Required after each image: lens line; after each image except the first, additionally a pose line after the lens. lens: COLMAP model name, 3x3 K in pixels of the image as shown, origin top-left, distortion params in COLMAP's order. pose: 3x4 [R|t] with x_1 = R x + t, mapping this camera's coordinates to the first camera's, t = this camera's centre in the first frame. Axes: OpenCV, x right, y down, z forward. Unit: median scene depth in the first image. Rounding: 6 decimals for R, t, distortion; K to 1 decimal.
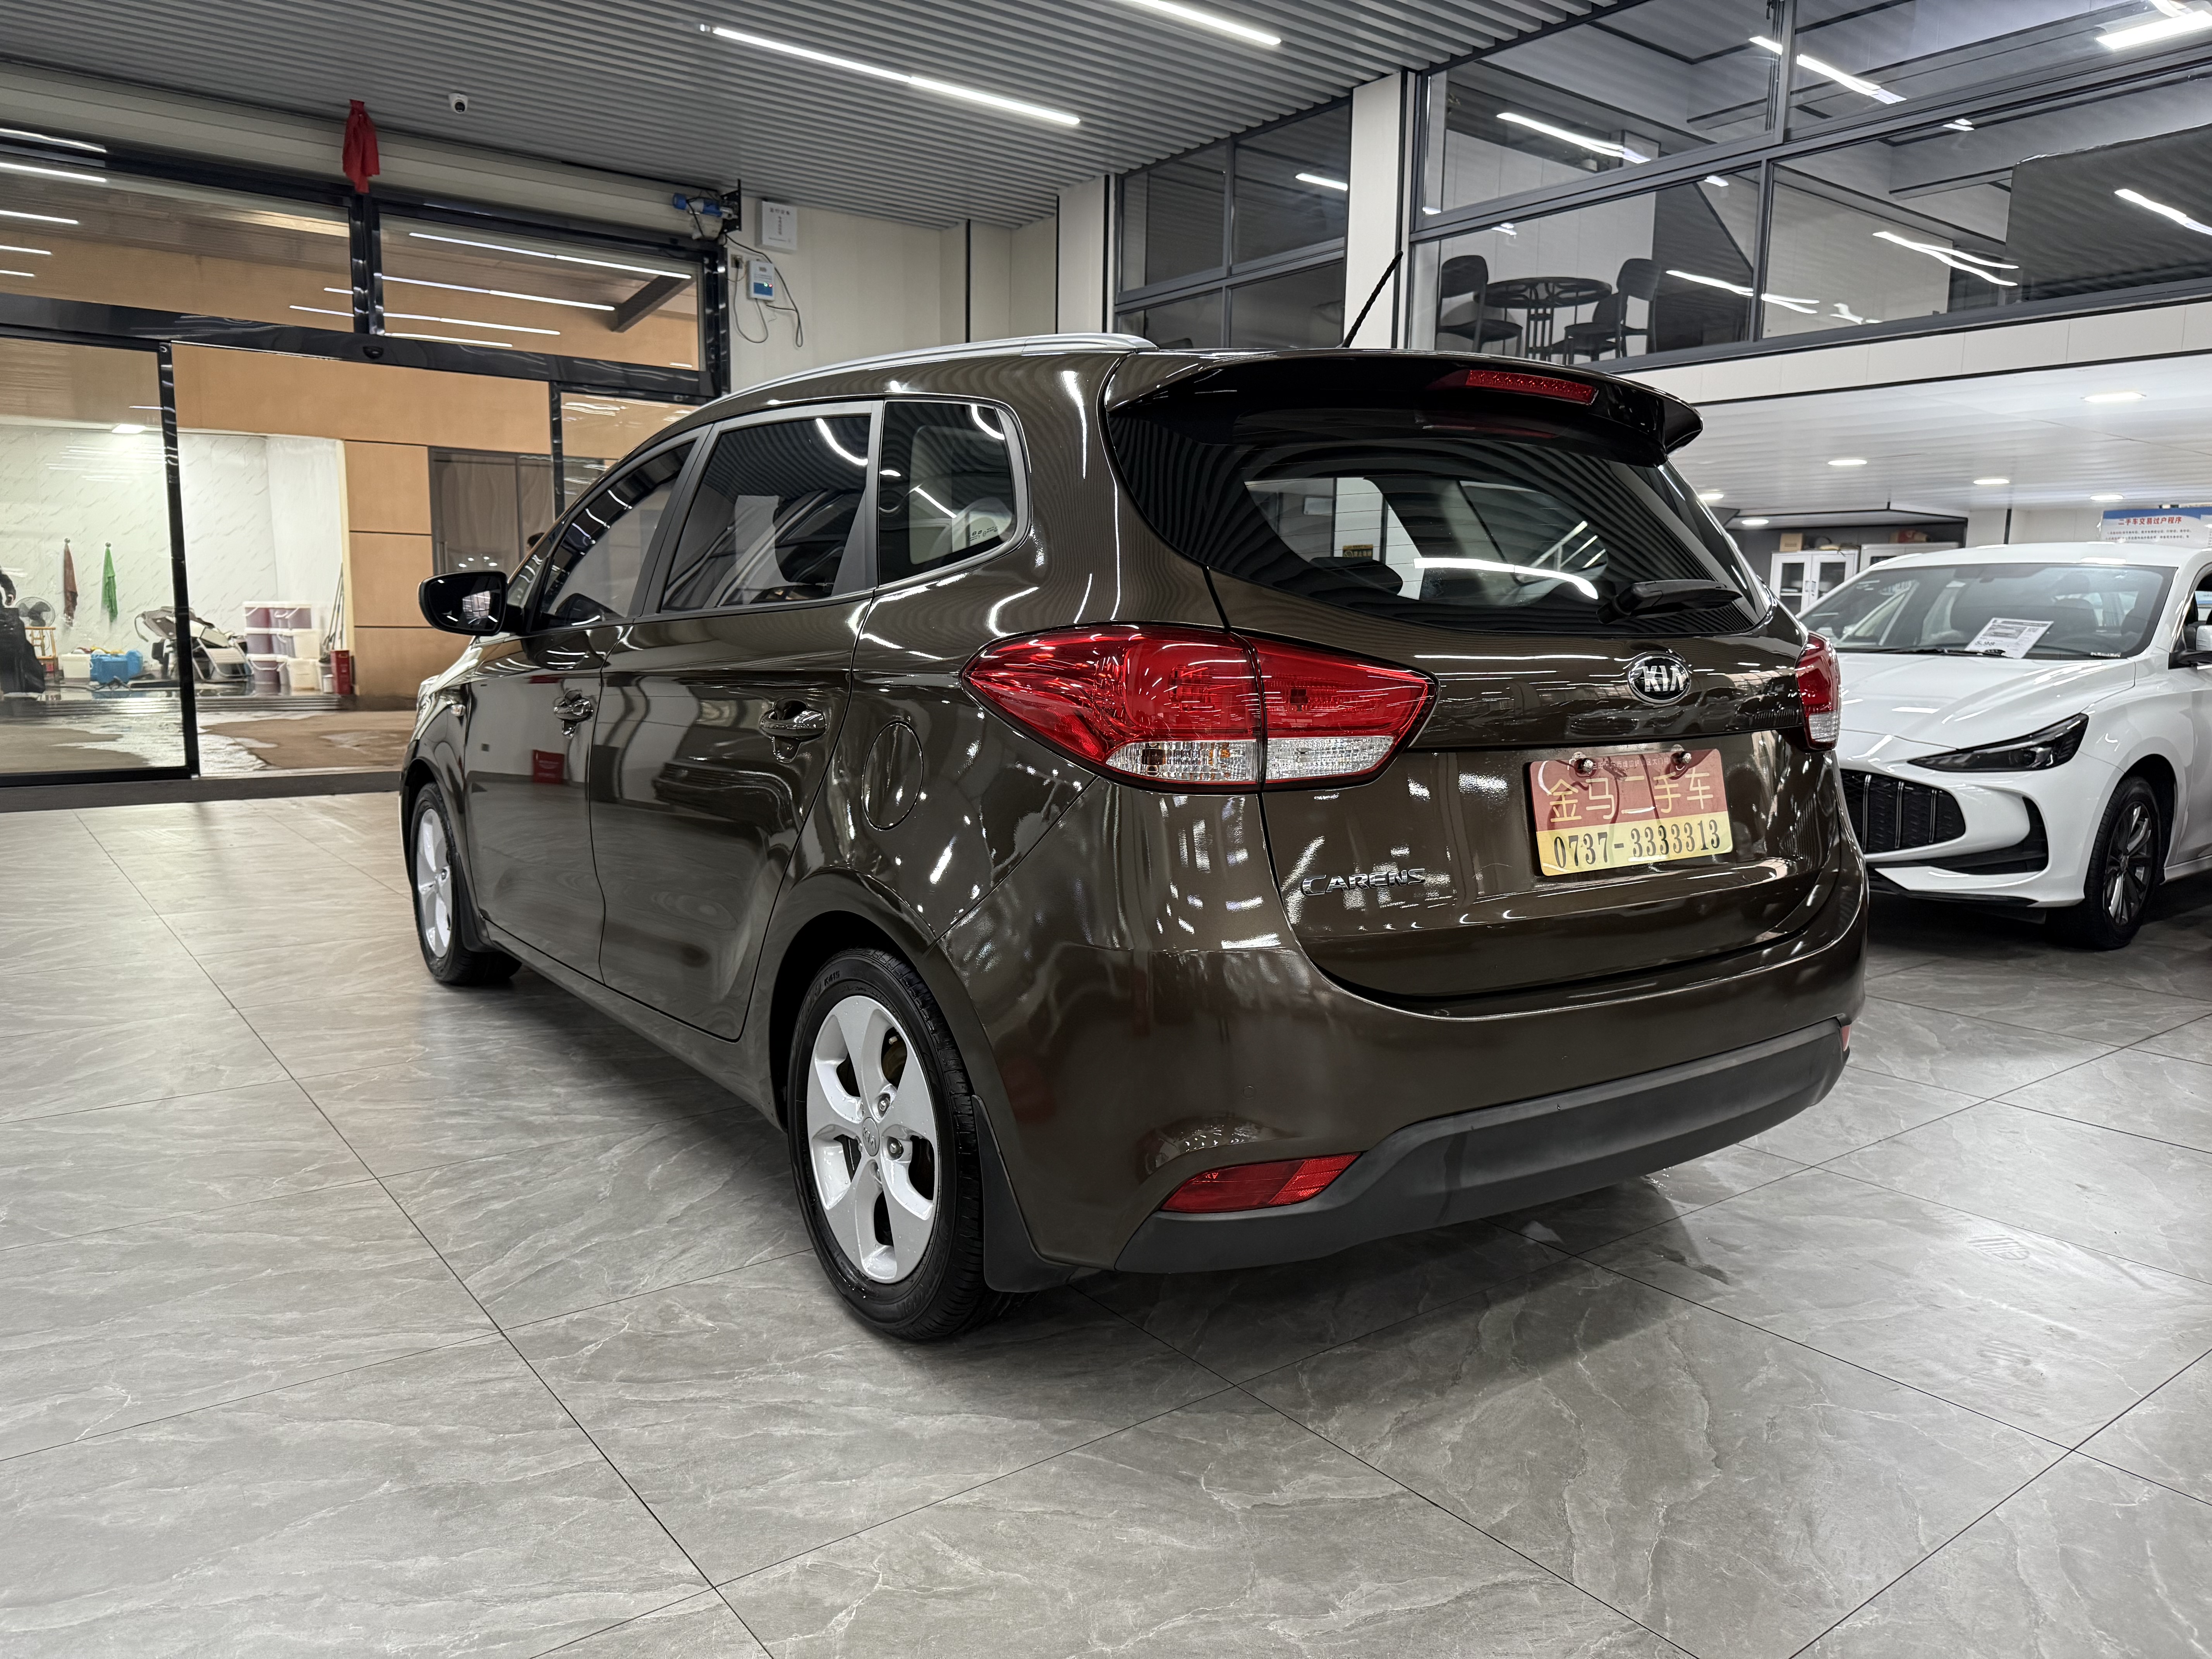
lens RADIAL K [[1558.4, 0, 1101.0], [0, 1558.4, 831.6], [0, 0, 1]] dist [0.021948, -0.026446]
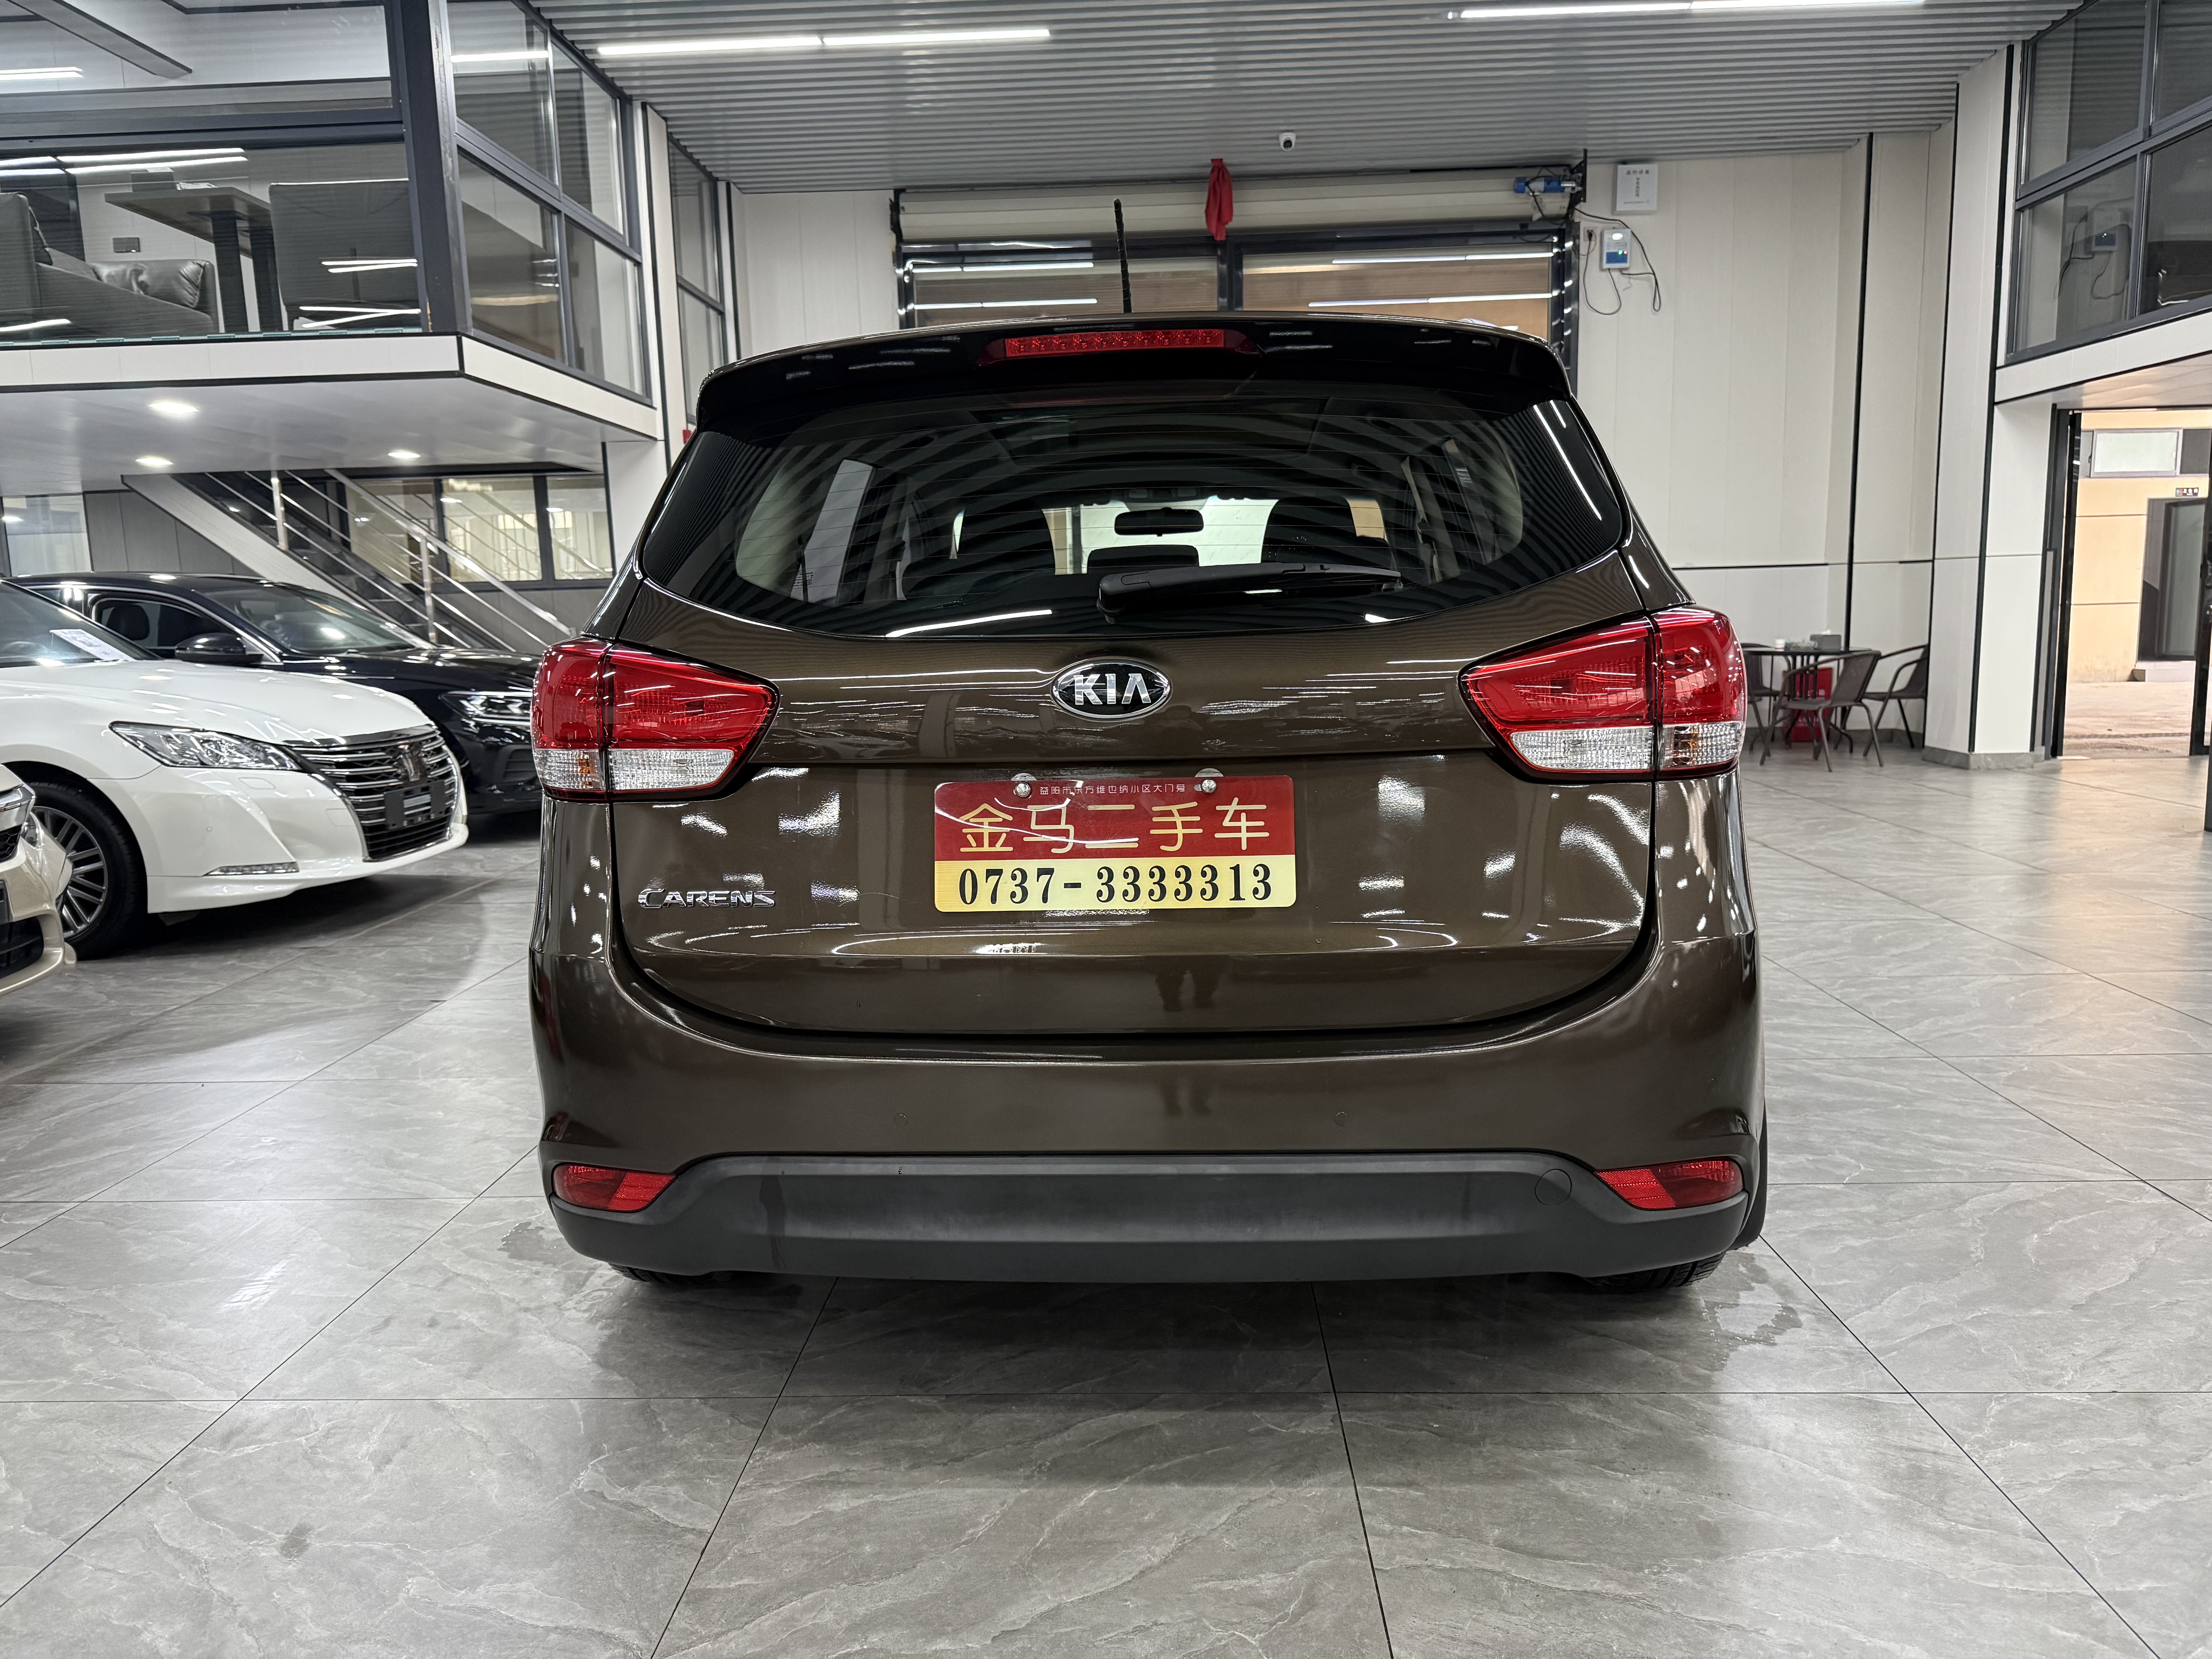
lens RADIAL K [[1564.9, 0, 1102.0], [0, 1564.9, 827.8], [0, 0, 1]] dist [0.006556, -0.008252]
pose [[0.770830, 0.054801, -0.634680, 0.597010], [-0.050440, 0.998415, 0.024948, -0.029883], [0.635041, 0.012783, 0.772373, 0.245631]]
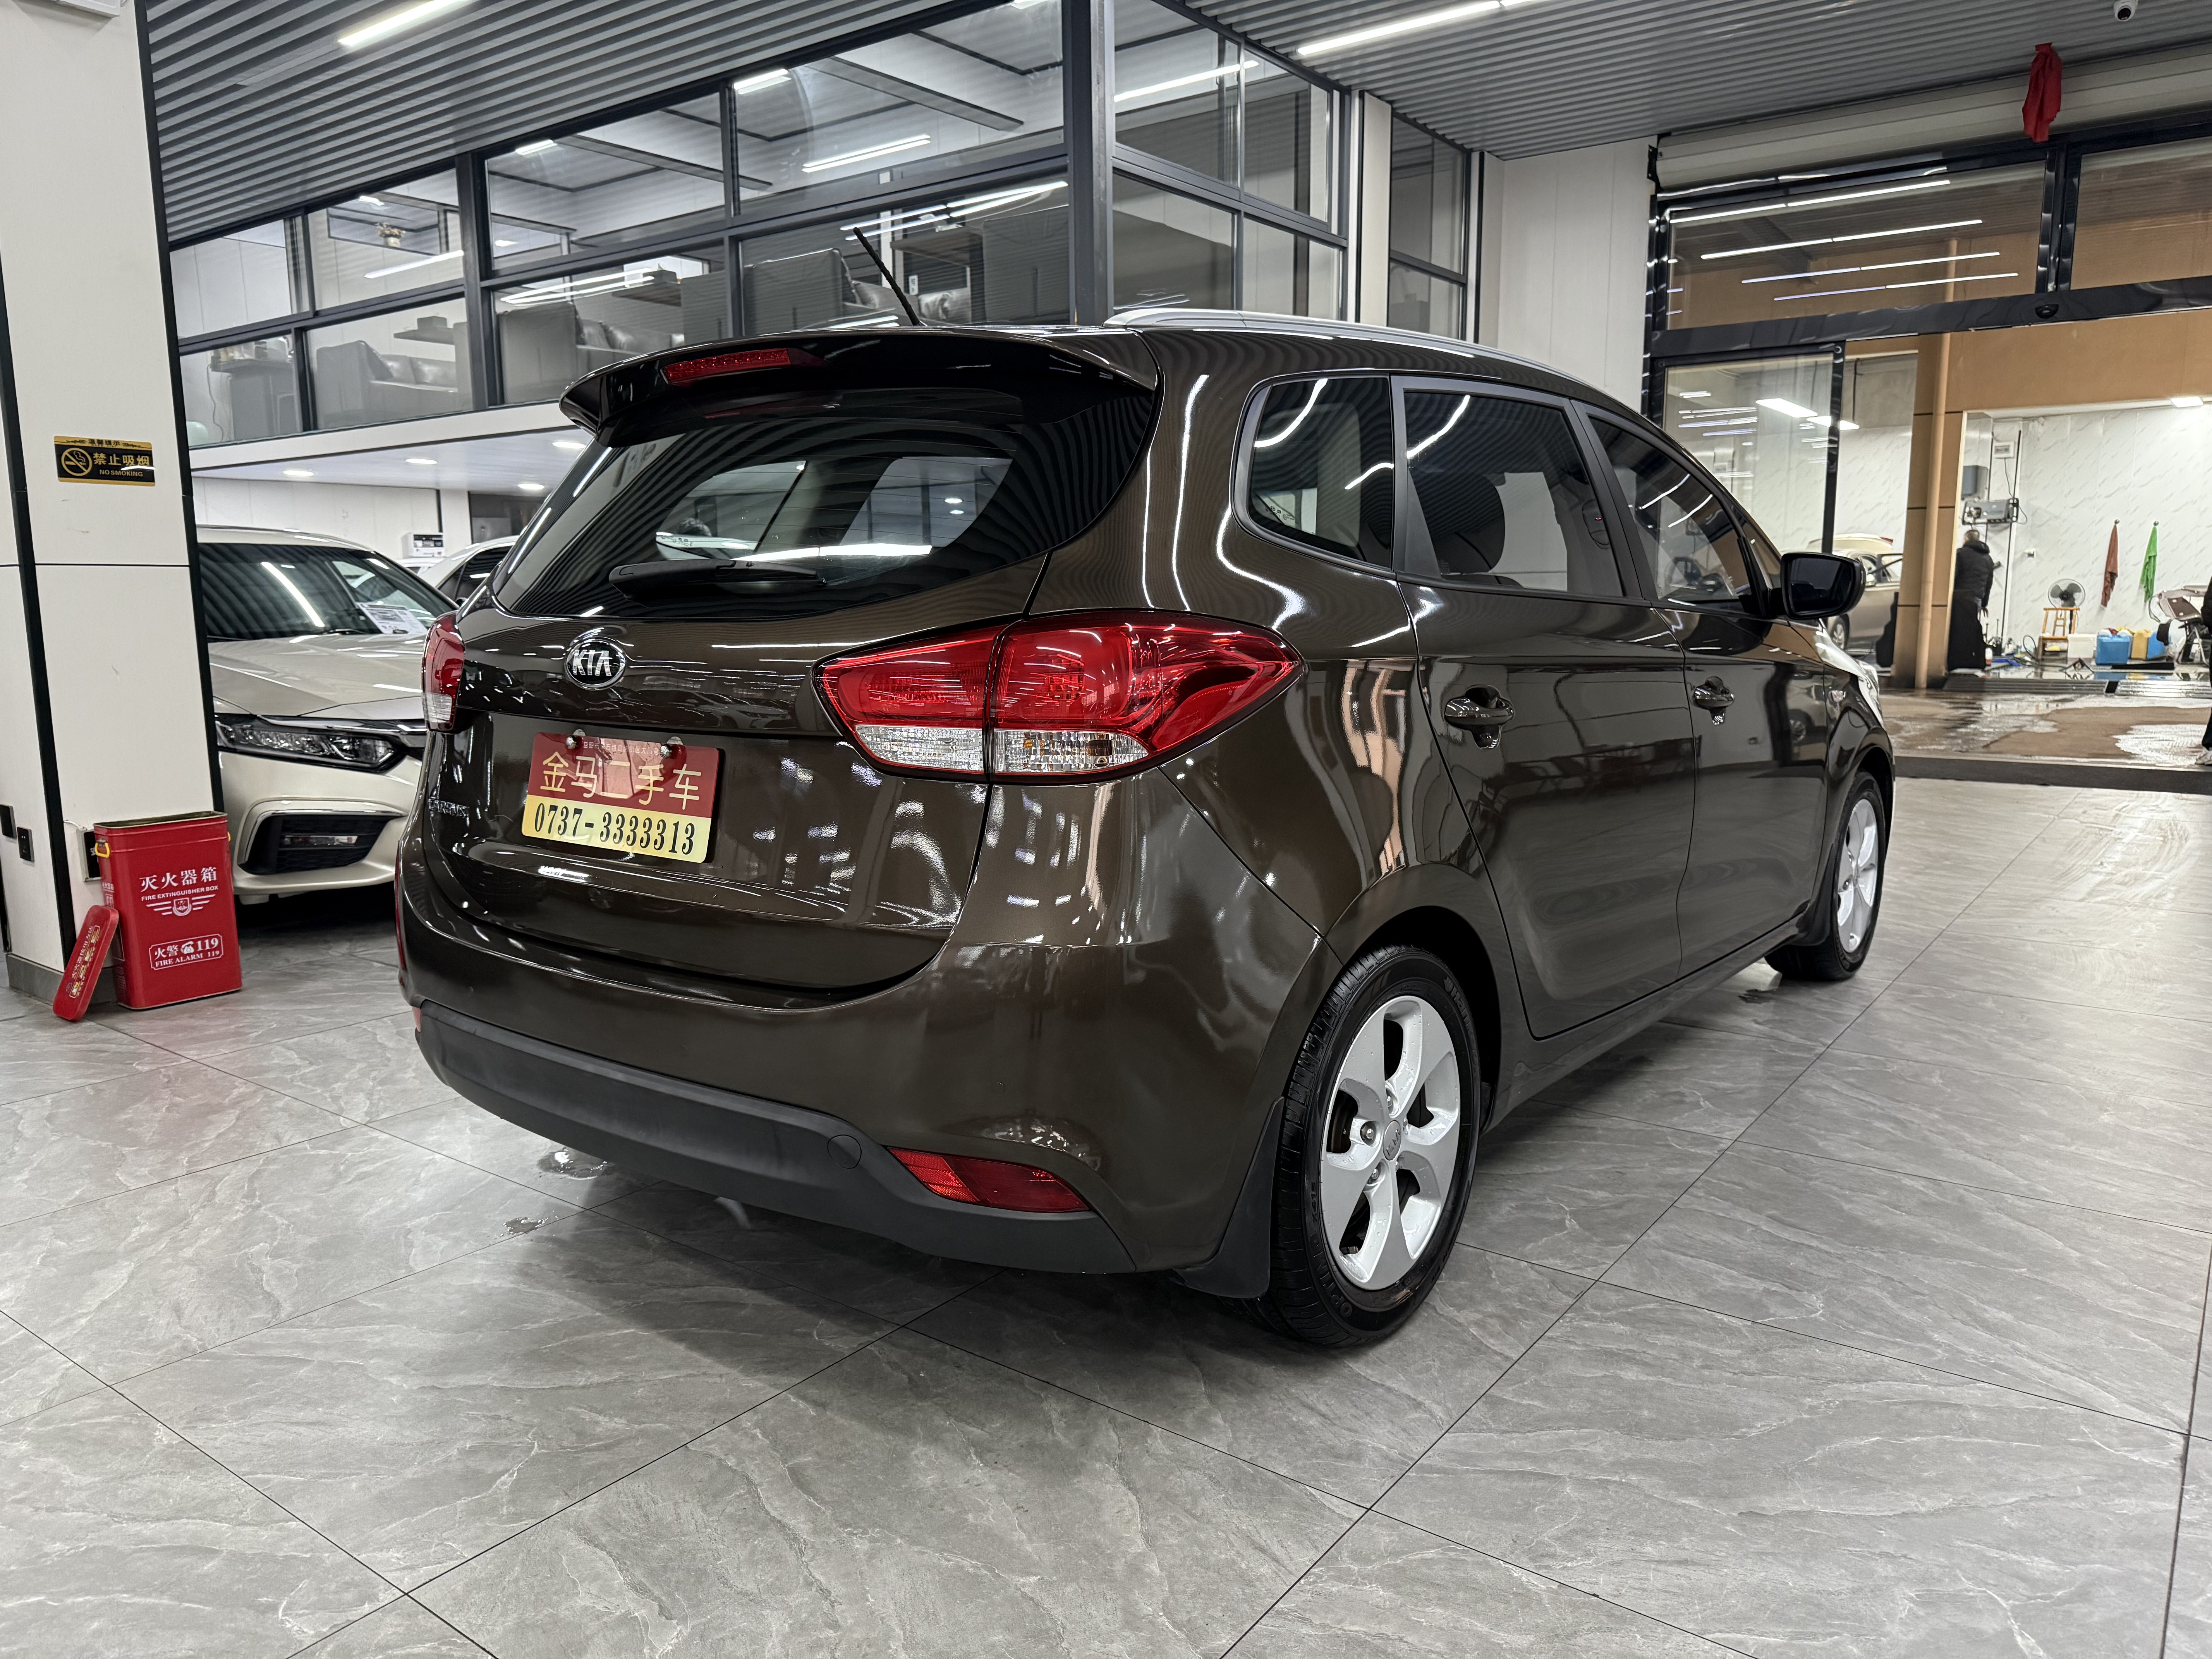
lens RADIAL K [[1558.4, 0, 1101.0], [0, 1558.4, 831.6], [0, 0, 1]] dist [0.021948, -0.026446]
pose [[0.272360, 0.132381, -0.953045, 0.952880], [-0.120476, 0.987387, 0.102721, -0.090062], [0.954623, 0.086842, 0.284874, 0.700818]]
